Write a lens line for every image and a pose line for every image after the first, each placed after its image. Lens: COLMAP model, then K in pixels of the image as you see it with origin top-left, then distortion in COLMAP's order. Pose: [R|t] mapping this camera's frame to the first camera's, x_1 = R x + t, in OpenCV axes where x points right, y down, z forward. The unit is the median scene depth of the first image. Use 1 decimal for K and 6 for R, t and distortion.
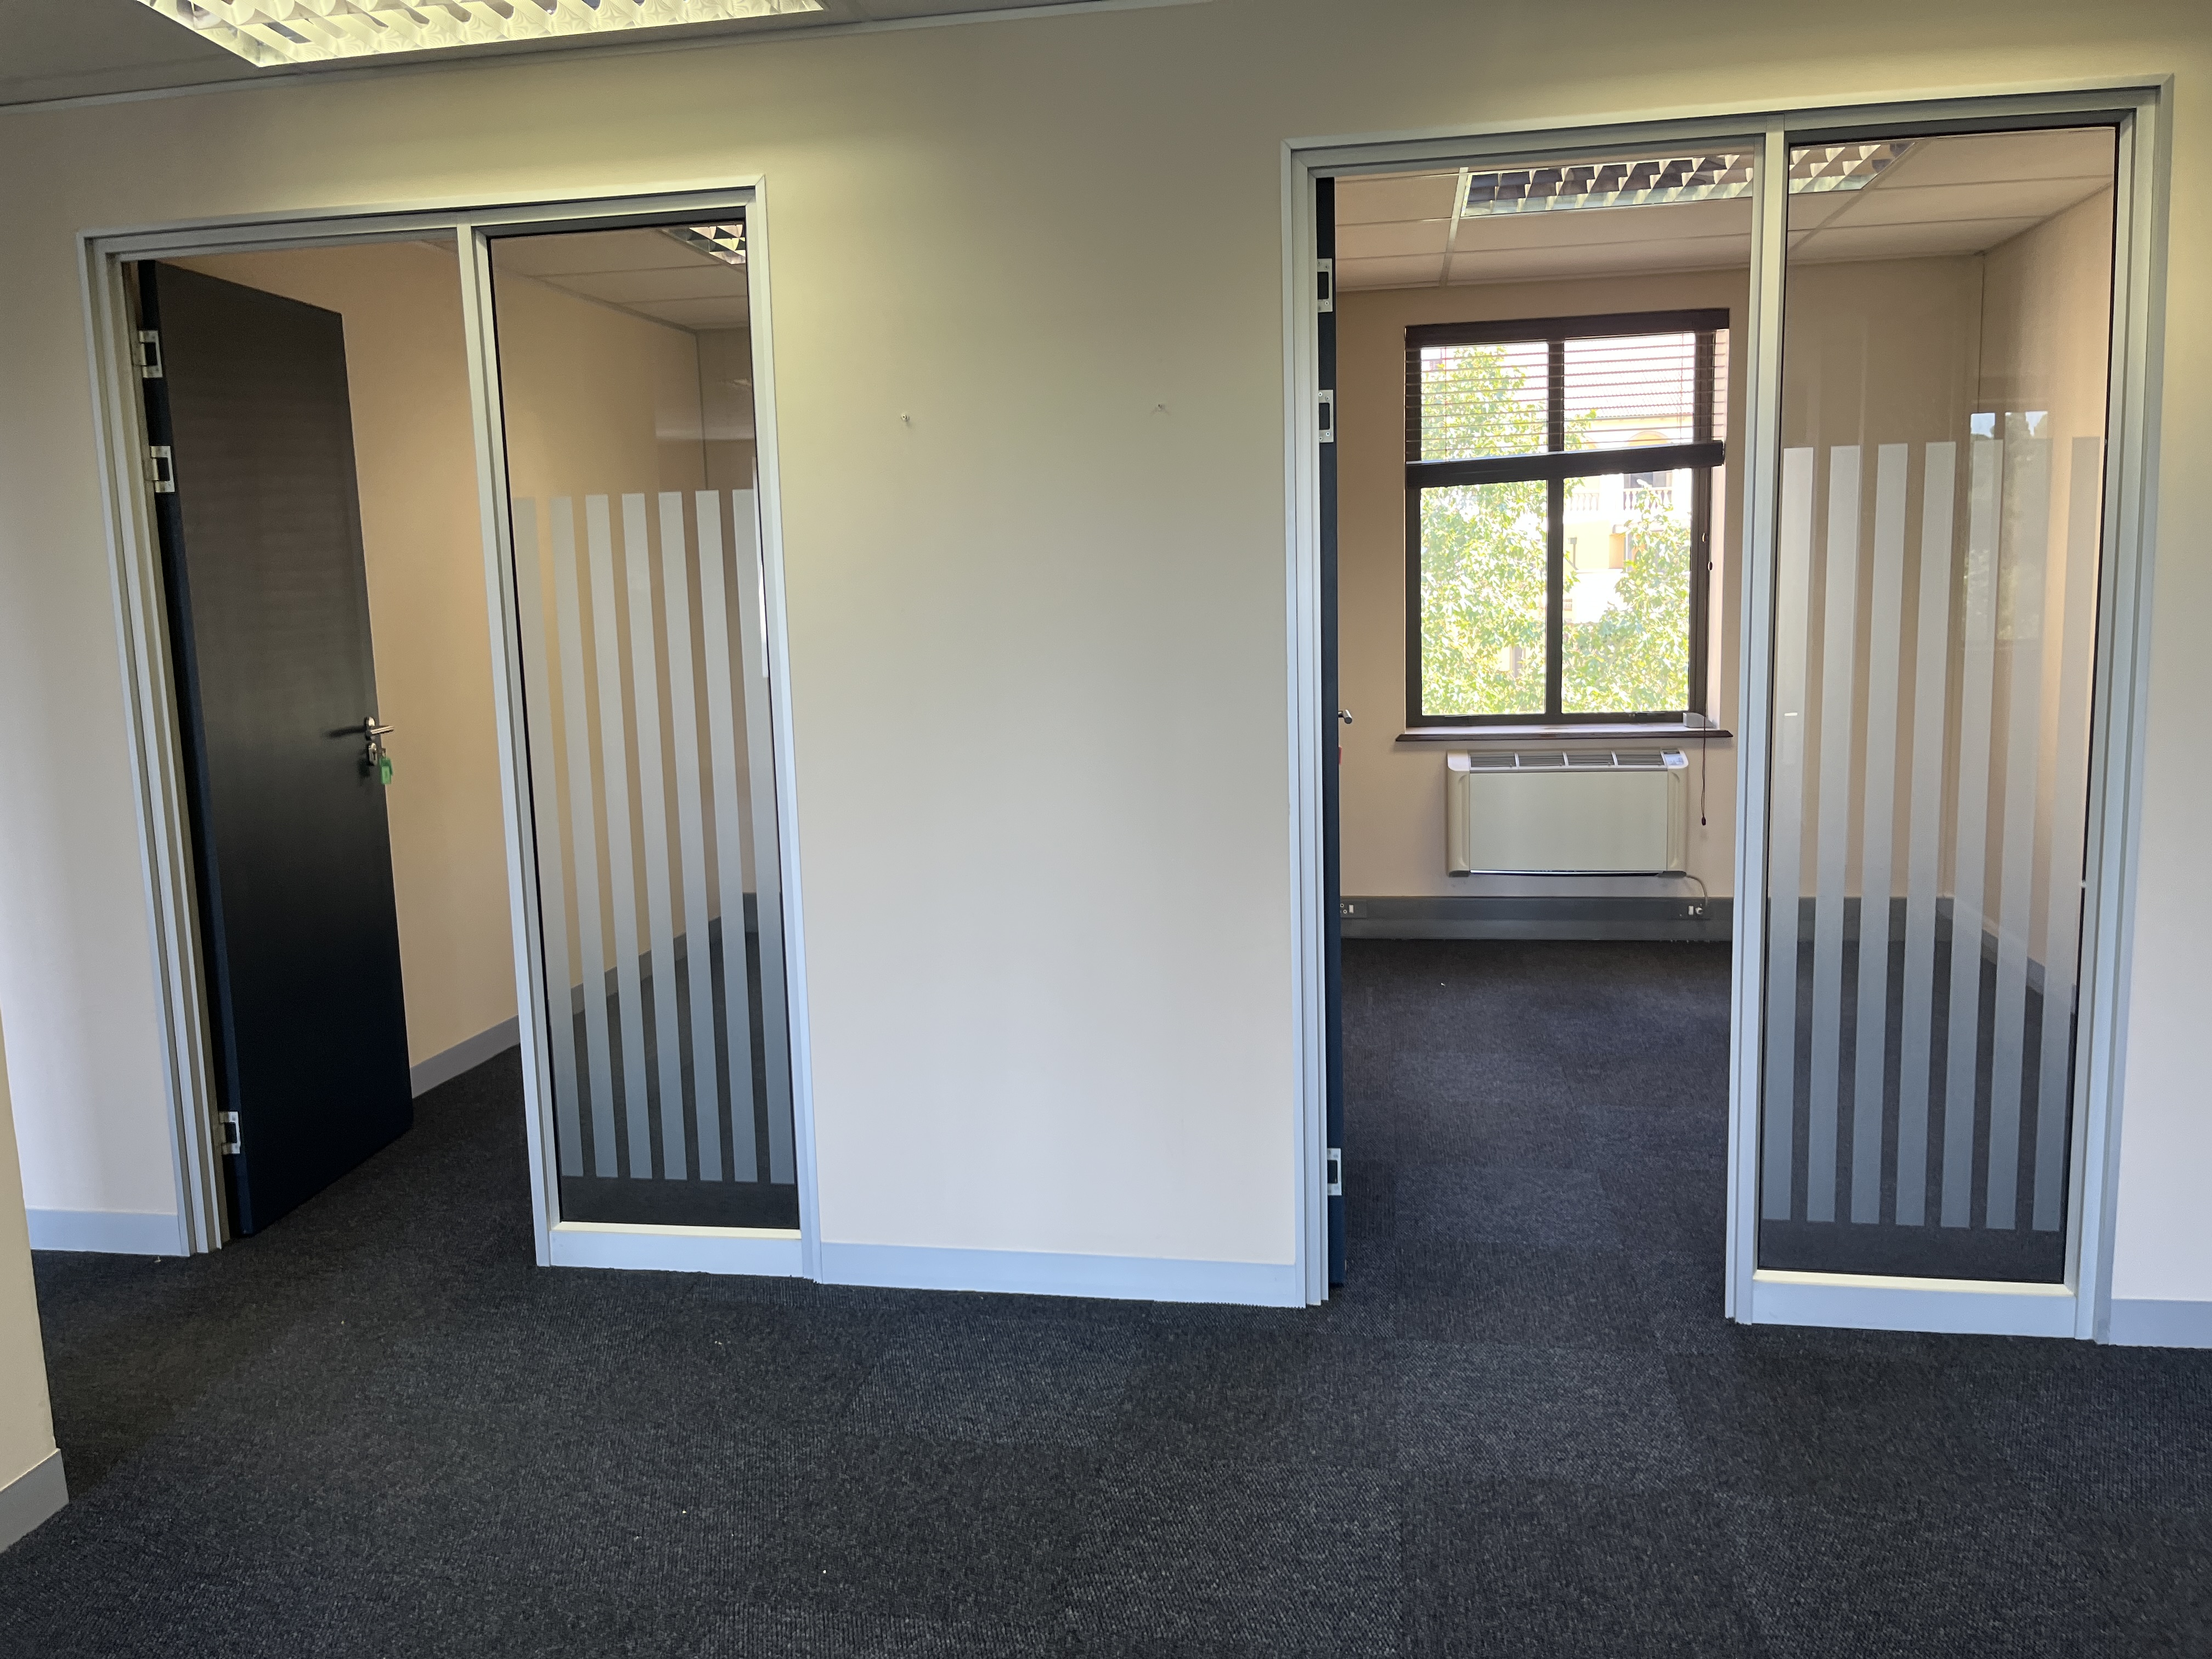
lens RADIAL K [[1664.3, 0, 1113.9], [0, 1664.3, 825.7], [0, 0, 1]] dist [0.023026, -0.002755]
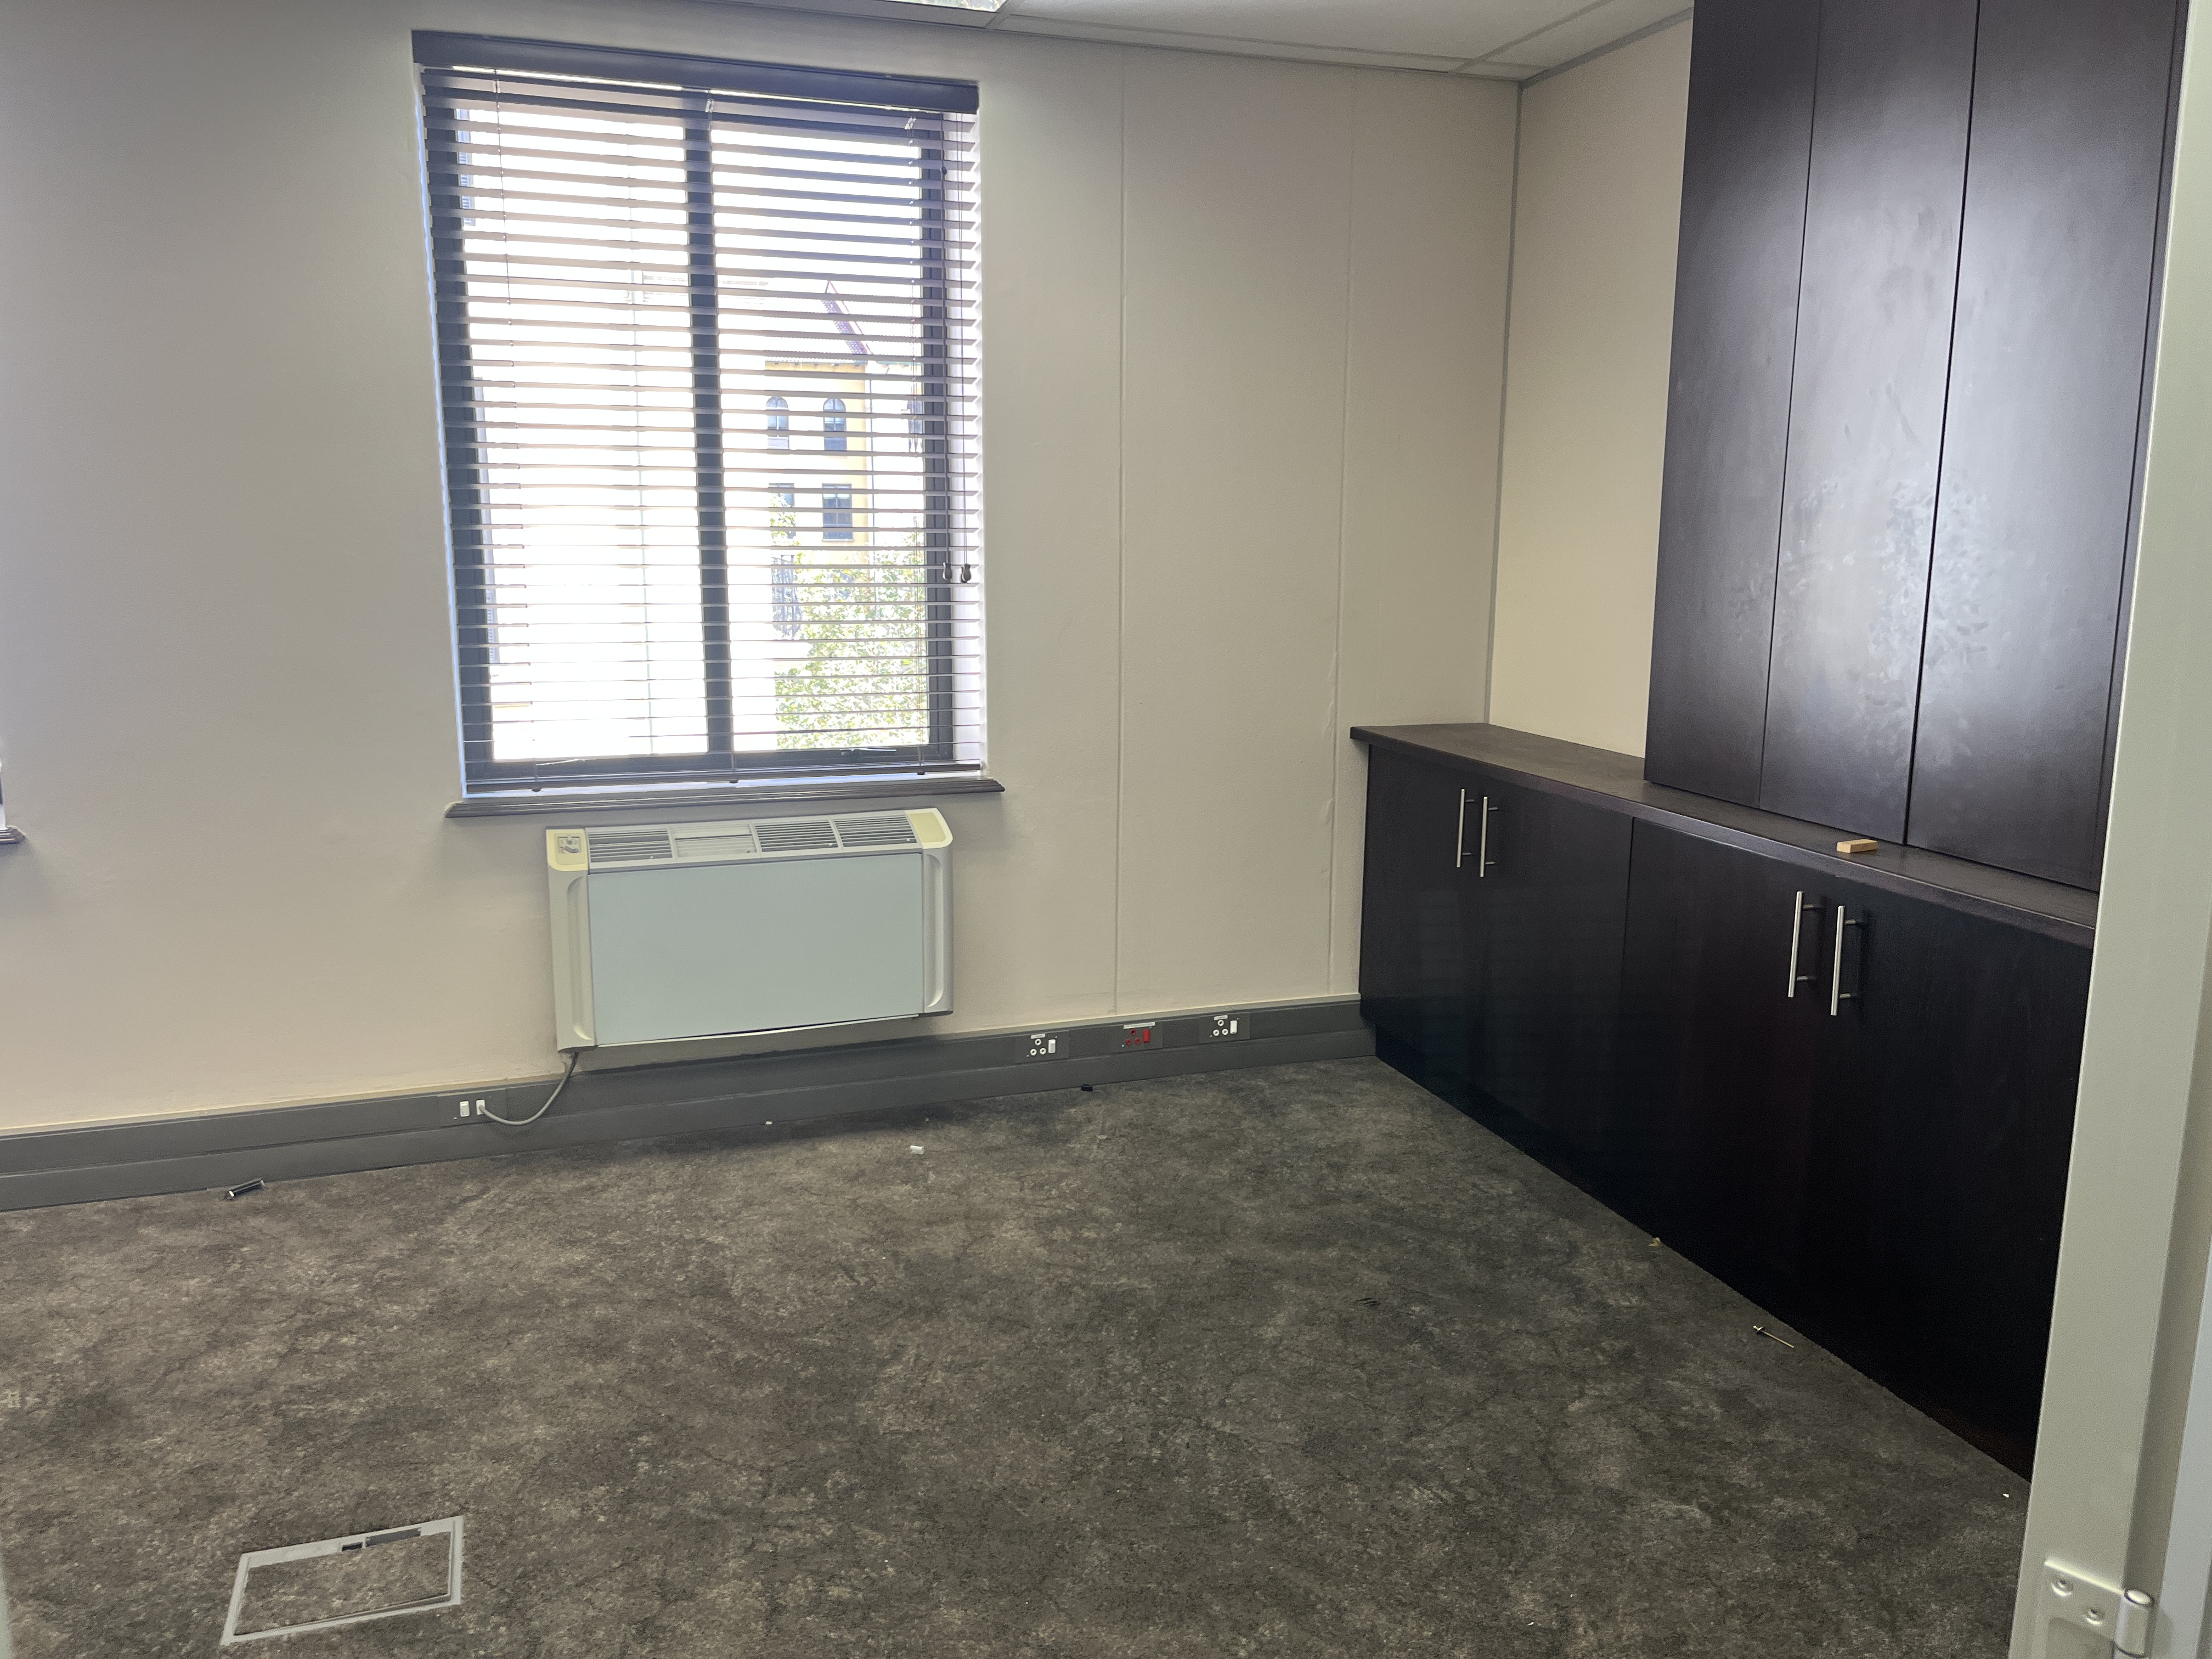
lens RADIAL K [[1664.3, 0, 1113.9], [0, 1664.3, 825.7], [0, 0, 1]] dist [0.023026, -0.002755]
pose [[0.878219, -0.047375, 0.475907, 0.099791], [0.049580, 0.998739, 0.007929, -0.041937], [-0.475682, 0.016632, 0.879460, 0.407978]]
